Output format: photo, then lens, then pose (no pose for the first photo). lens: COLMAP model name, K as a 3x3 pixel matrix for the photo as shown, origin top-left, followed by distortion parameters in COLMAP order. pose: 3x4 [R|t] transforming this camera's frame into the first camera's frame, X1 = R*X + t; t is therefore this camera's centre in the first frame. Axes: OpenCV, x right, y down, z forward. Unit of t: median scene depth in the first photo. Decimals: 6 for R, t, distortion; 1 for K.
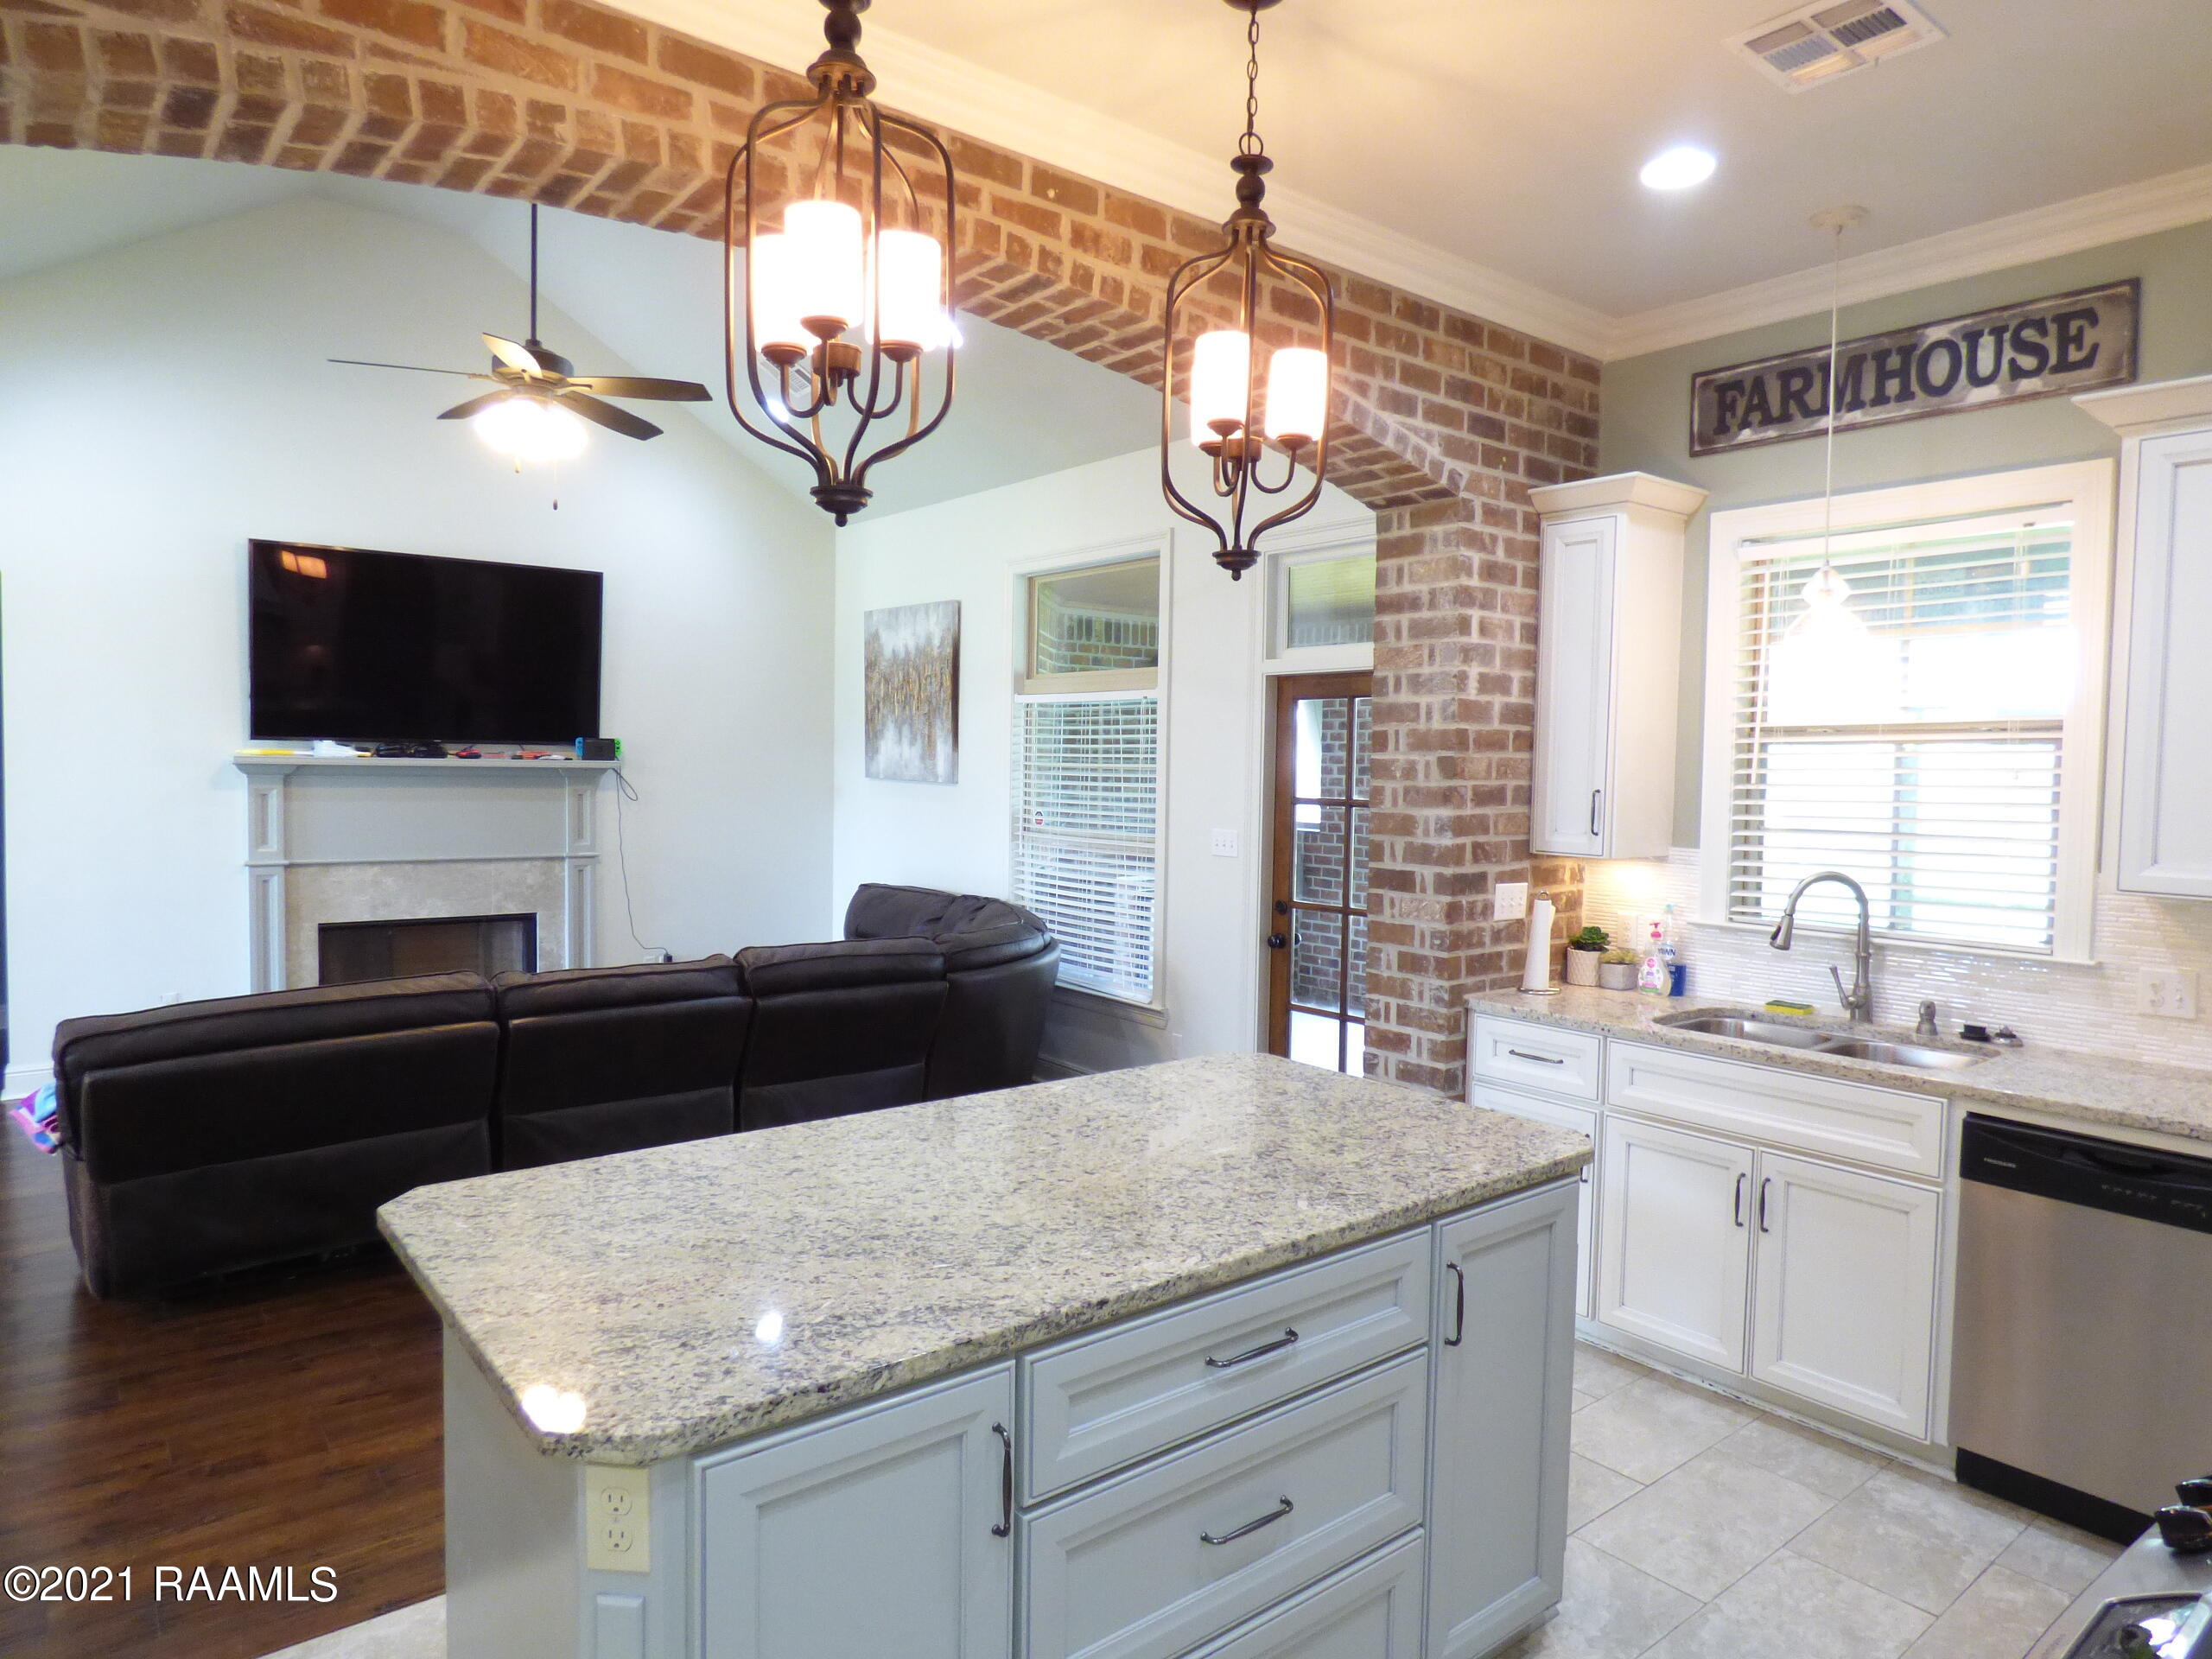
lens RADIAL K [[1342.3, 0, 1106.0], [0, 1342.3, 829.5], [0, 0, 1]] dist [-0.001067, -0.000280]
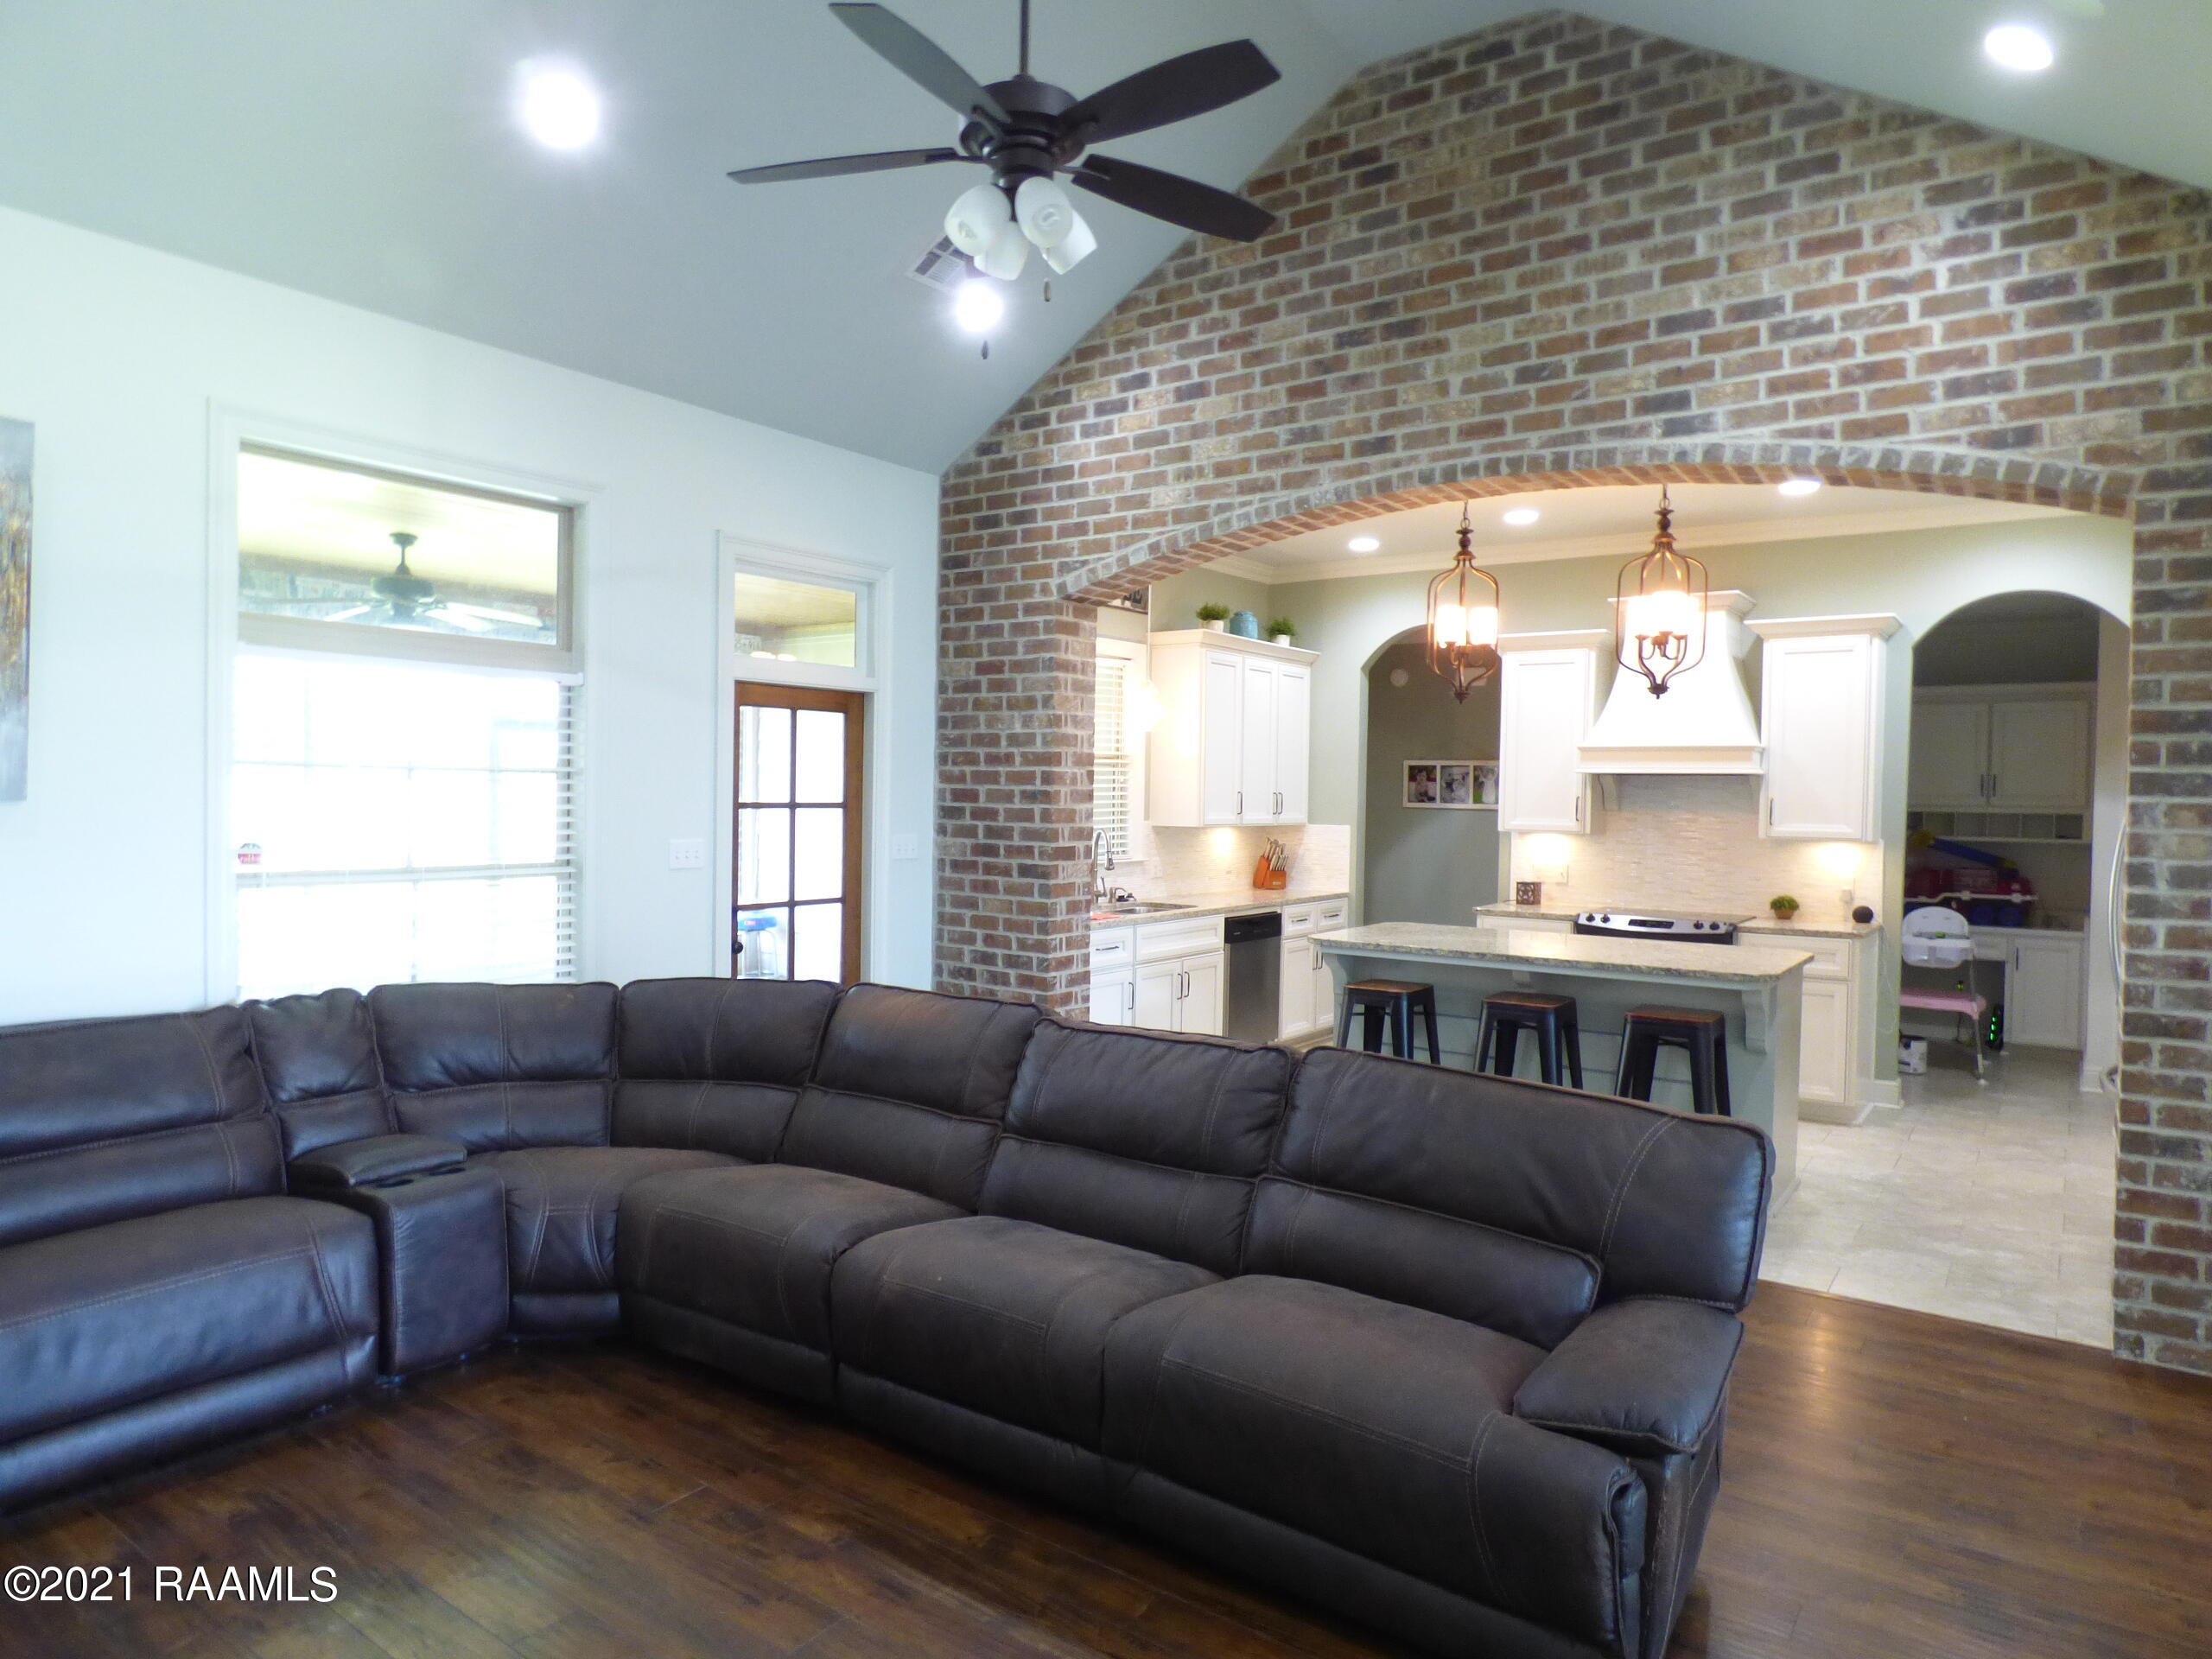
lens RADIAL K [[1342.3, 0, 1106.0], [0, 1342.3, 829.5], [0, 0, 1]] dist [-0.001067, -0.000280]
pose [[-0.268022, -0.046960, 0.962268, -1.226188], [0.027684, 0.998023, 0.056416, -0.071258], [-0.963015, 0.041760, -0.266192, 1.362321]]
